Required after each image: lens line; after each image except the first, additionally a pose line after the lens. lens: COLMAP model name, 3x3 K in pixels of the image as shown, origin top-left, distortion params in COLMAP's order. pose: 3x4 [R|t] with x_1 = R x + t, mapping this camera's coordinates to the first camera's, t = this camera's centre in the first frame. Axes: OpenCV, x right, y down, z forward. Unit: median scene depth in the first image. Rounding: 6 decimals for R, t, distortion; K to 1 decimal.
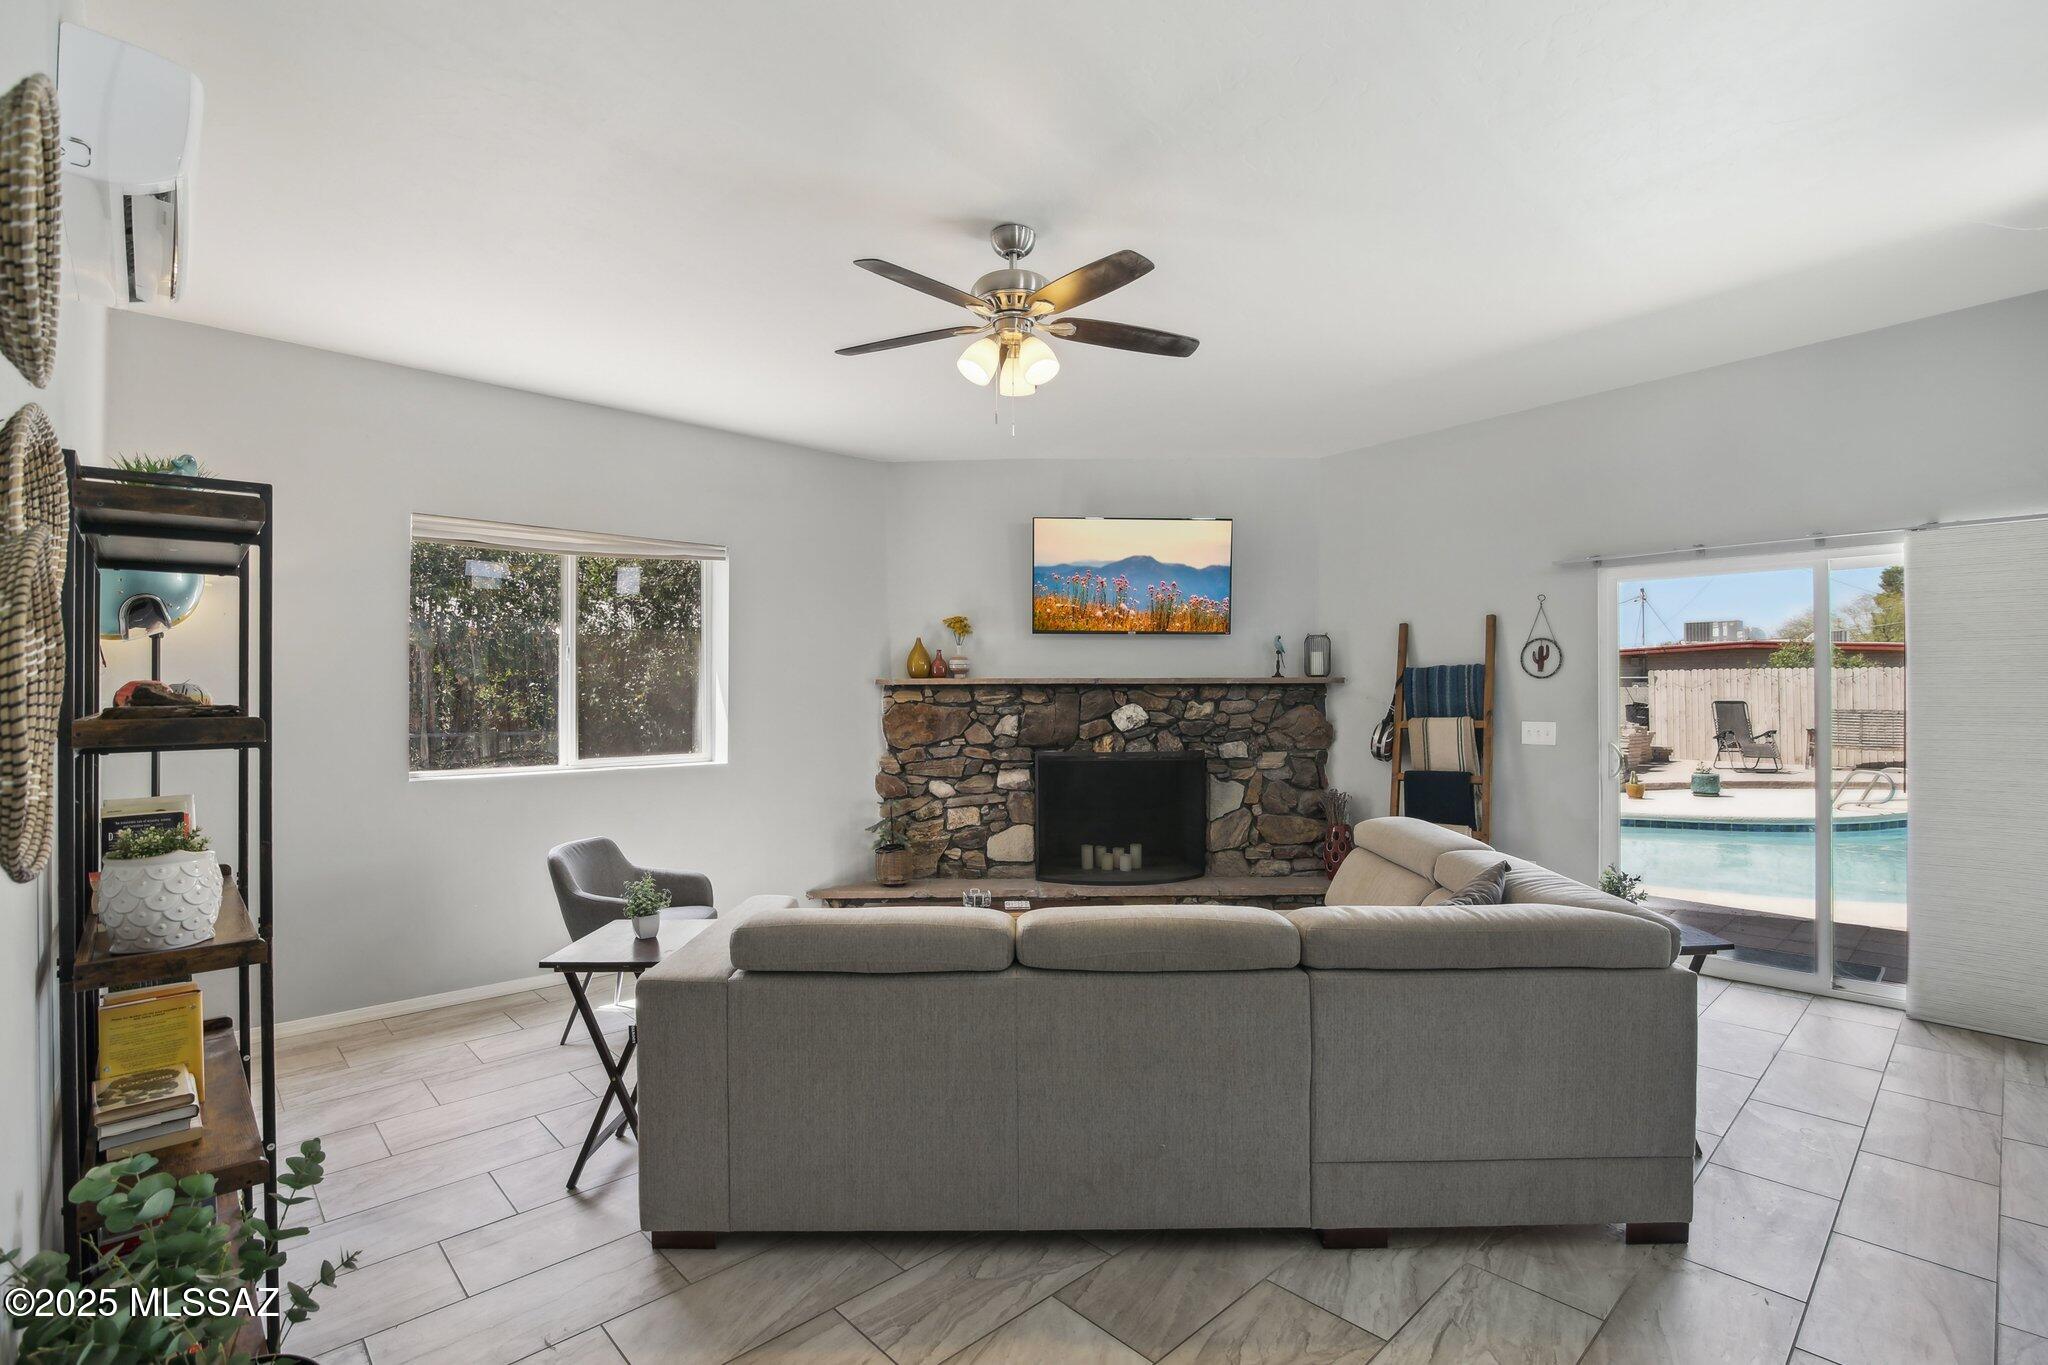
lens RADIAL K [[943.6, 0, 1025.9], [0, 943.6, 677.9], [0, 0, 1]] dist [-0.005819, -0.000272]
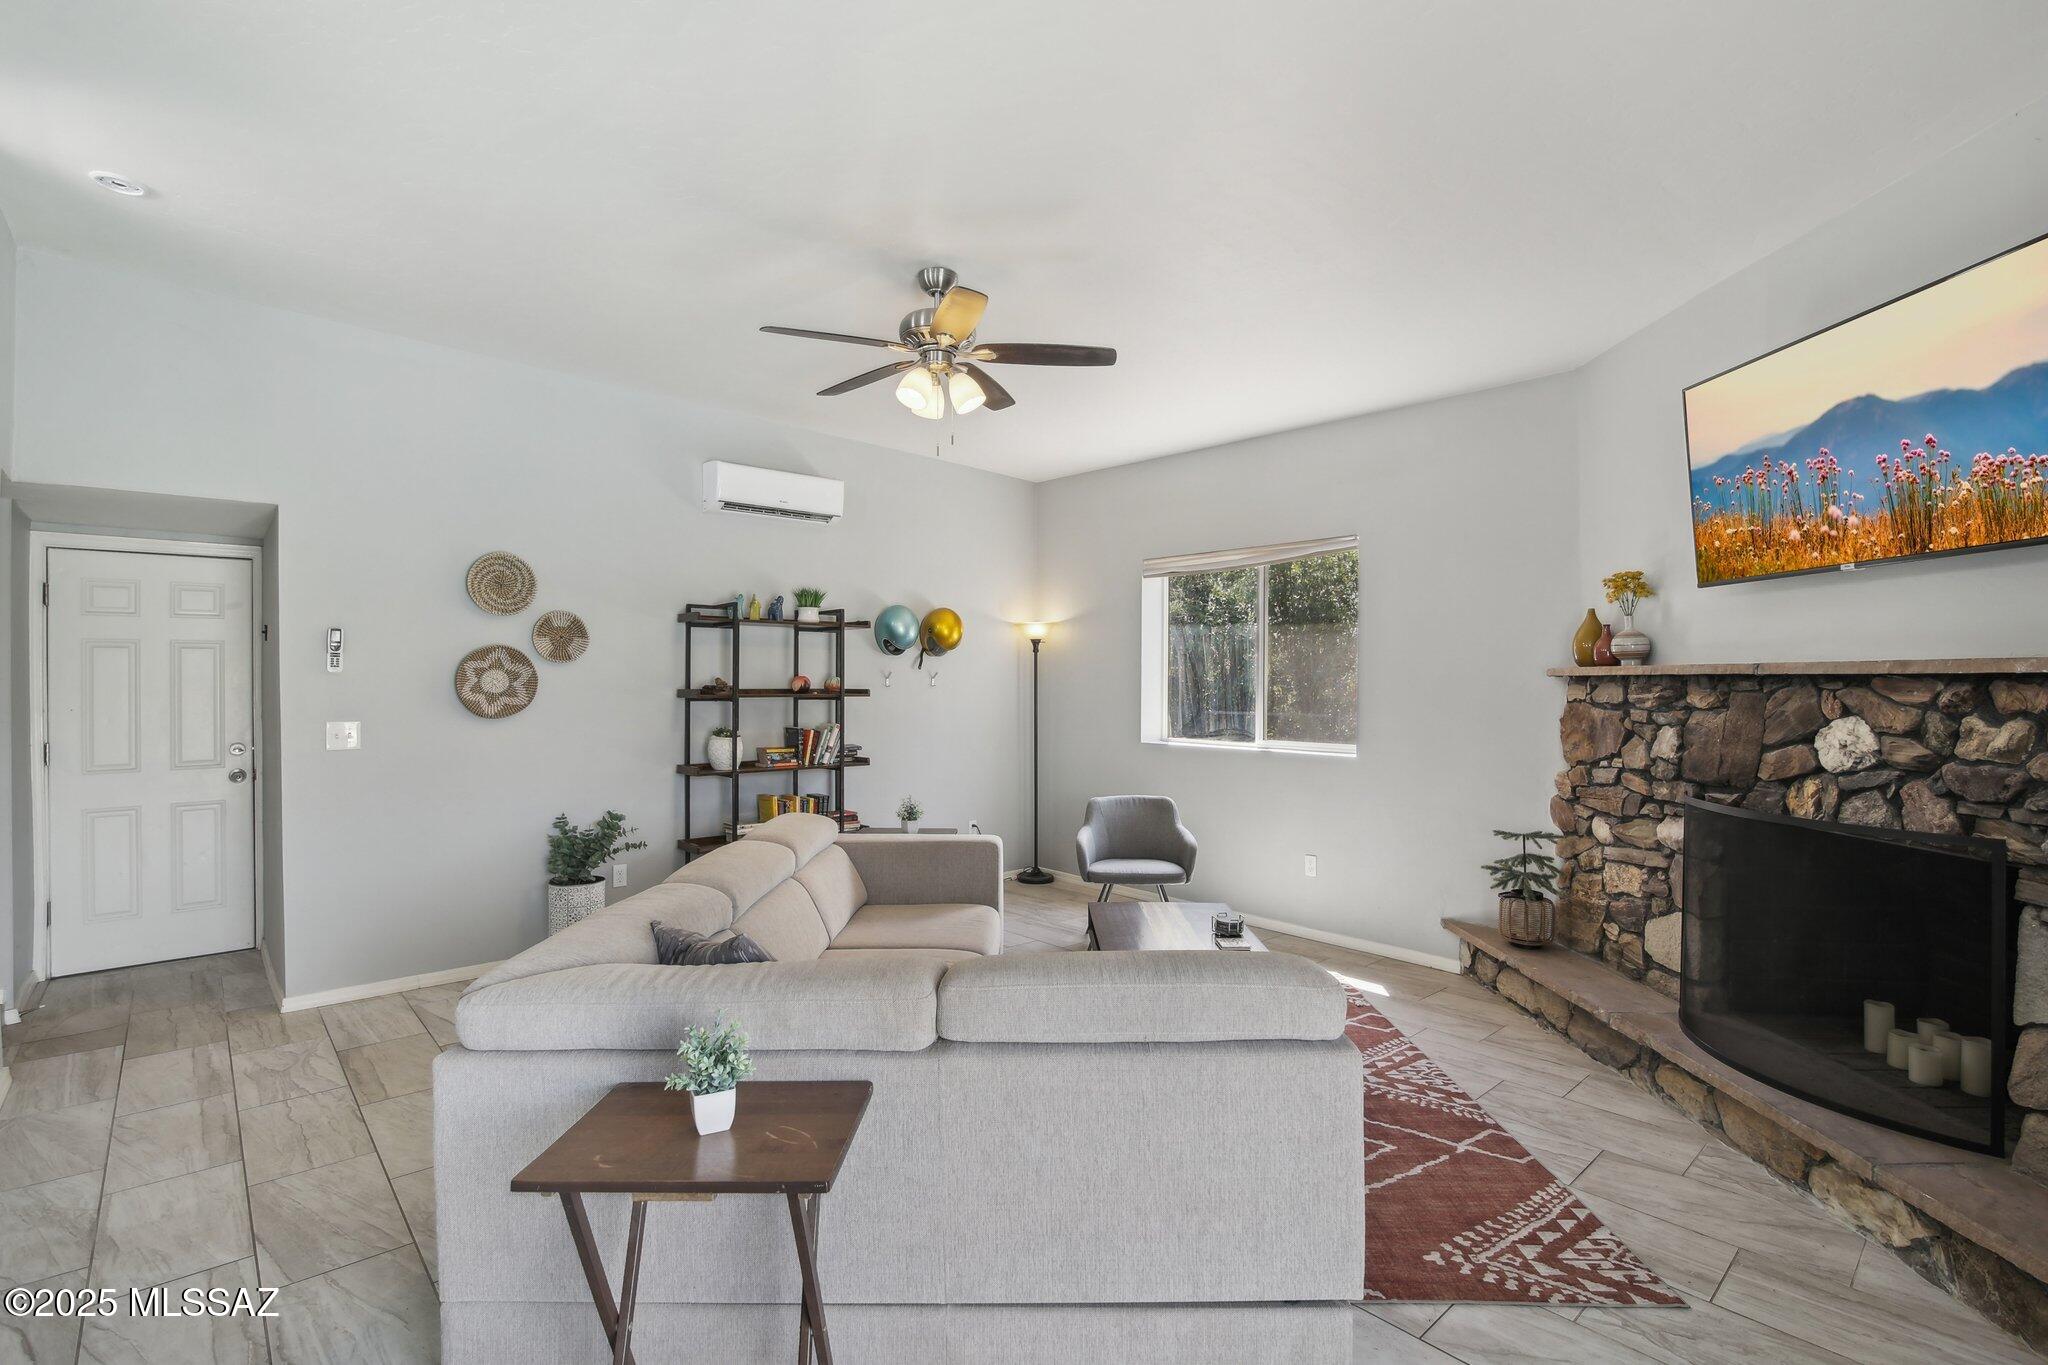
lens RADIAL K [[943.6, 0, 1024.0], [0, 943.6, 684.0], [0, 0, 1]] dist [-0.005819, -0.000272]
pose [[-0.019363, 0.008282, -0.999778, 0.590462], [0.014585, 0.999862, 0.008000, 0.001572], [0.999706, -0.014427, -0.019481, 0.600063]]
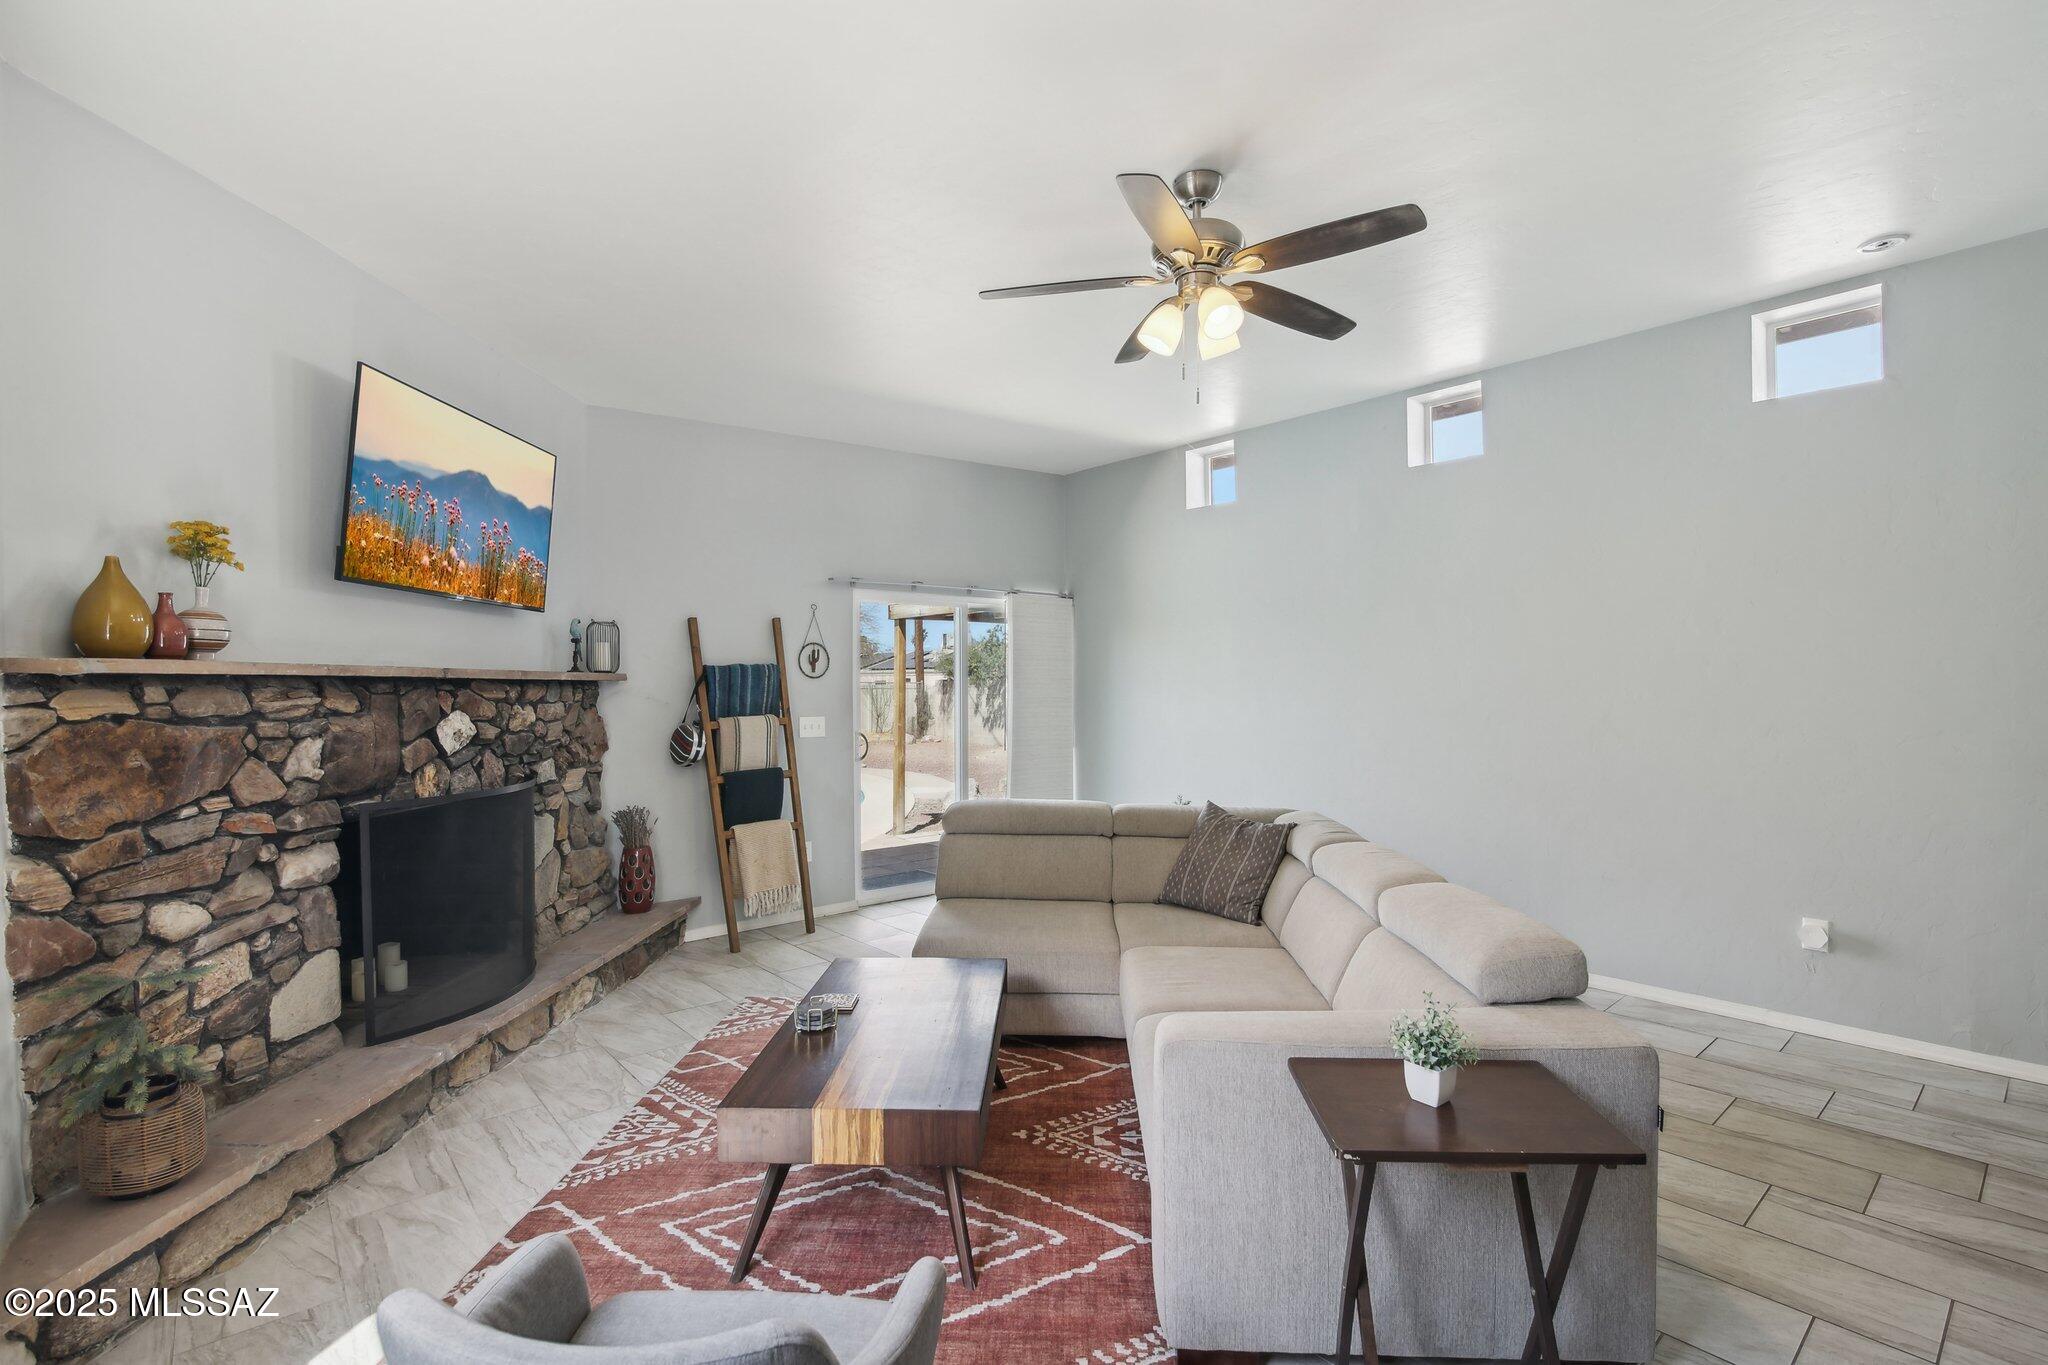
lens RADIAL K [[943.6, 0, 1006.2], [0, 943.6, 681.3], [0, 0, 1]] dist [-0.005819, -0.000272]
pose [[0.064240, 0.011057, 0.997873, -0.488736], [-0.004275, 0.999932, -0.010805, 0.013207], [-0.997925, -0.003572, 0.064283, 0.600232]]
